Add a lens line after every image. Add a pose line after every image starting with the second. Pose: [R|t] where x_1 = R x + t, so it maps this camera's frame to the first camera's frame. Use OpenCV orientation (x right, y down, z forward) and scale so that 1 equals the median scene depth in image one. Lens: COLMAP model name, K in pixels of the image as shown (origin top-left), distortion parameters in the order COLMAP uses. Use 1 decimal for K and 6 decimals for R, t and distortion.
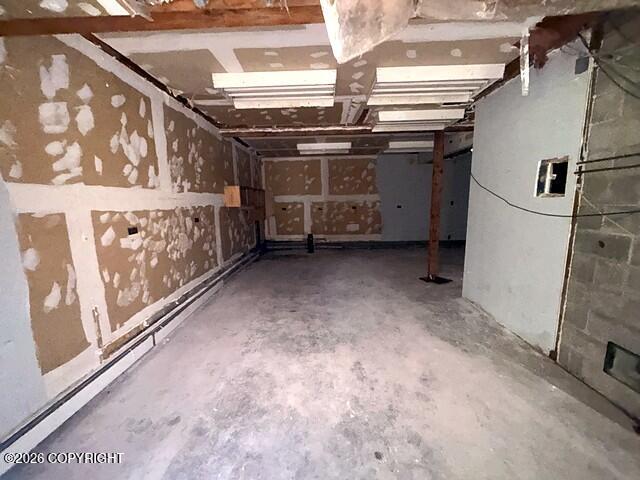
lens RADIAL K [[255.3, 0, 320.3], [0, 255.3, 239.2], [0, 0, 1]] dist [0.000579, -0.000292]
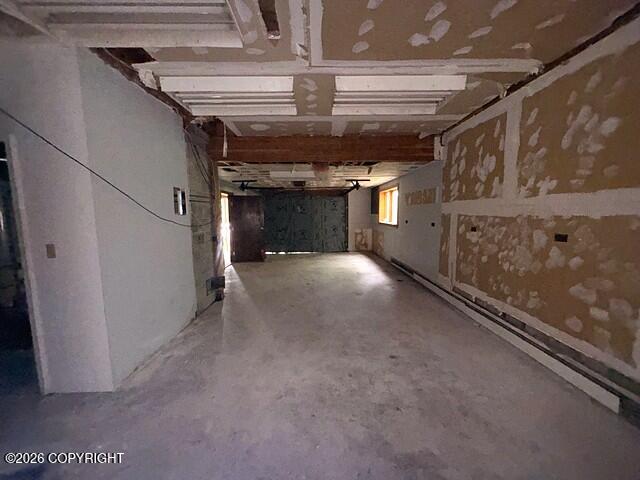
lens RADIAL K [[255.3, 0, 321.3], [0, 255.3, 240.1], [0, 0, 1]] dist [0.000579, -0.000292]
pose [[-0.998726, 0.033600, -0.037641, 0.163954], [0.022688, 0.965402, 0.259776, -0.338145], [0.045067, 0.258591, -0.964935, 2.181577]]
